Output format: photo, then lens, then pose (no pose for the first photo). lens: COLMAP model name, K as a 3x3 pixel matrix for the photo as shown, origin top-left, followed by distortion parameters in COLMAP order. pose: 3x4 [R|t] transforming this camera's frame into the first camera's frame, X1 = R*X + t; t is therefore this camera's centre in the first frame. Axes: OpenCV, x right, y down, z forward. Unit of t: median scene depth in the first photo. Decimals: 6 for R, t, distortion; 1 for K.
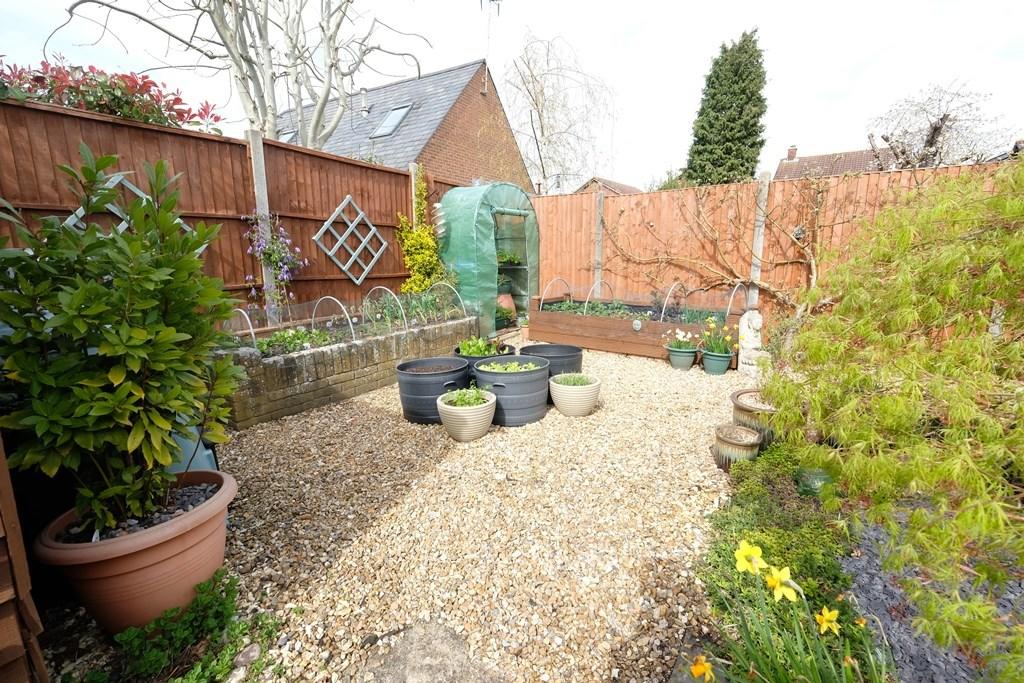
lens RADIAL K [[446.4, 0, 511.8], [0, 446.4, 335.1], [0, 0, 1]] dist [-0.003772, 0.000086]
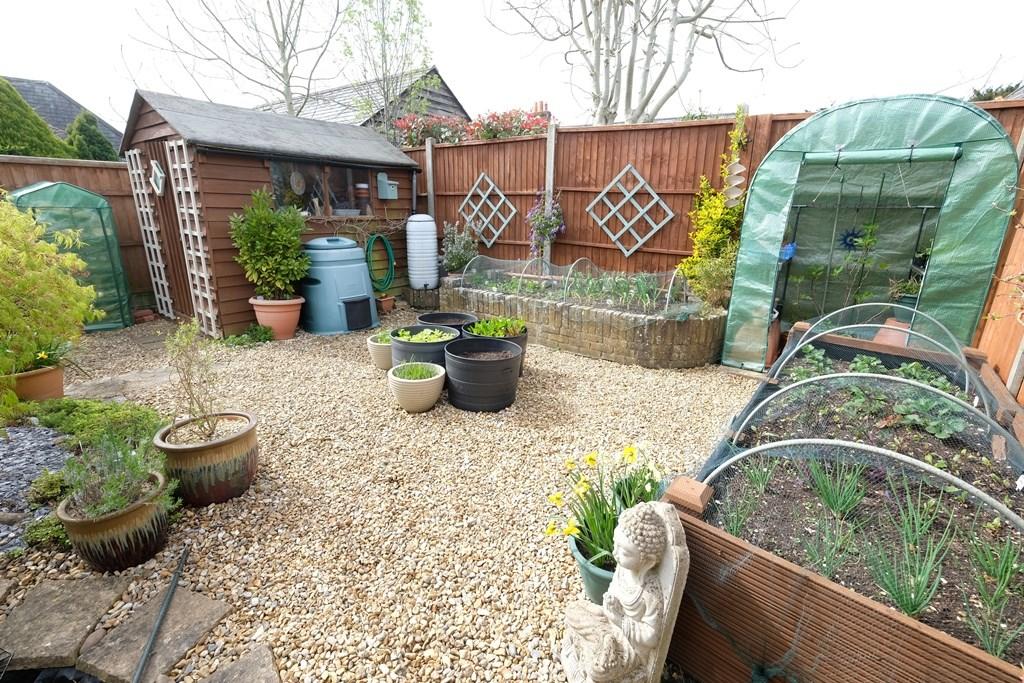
lens RADIAL K [[446.4, 0, 511.8], [0, 446.4, 335.1], [0, 0, 1]] dist [-0.003772, 0.000086]
pose [[0.055374, 0.247841, -0.967217, 0.681219], [-0.208000, 0.950314, 0.231602, -0.133259], [0.976560, 0.188356, 0.104174, 0.738439]]
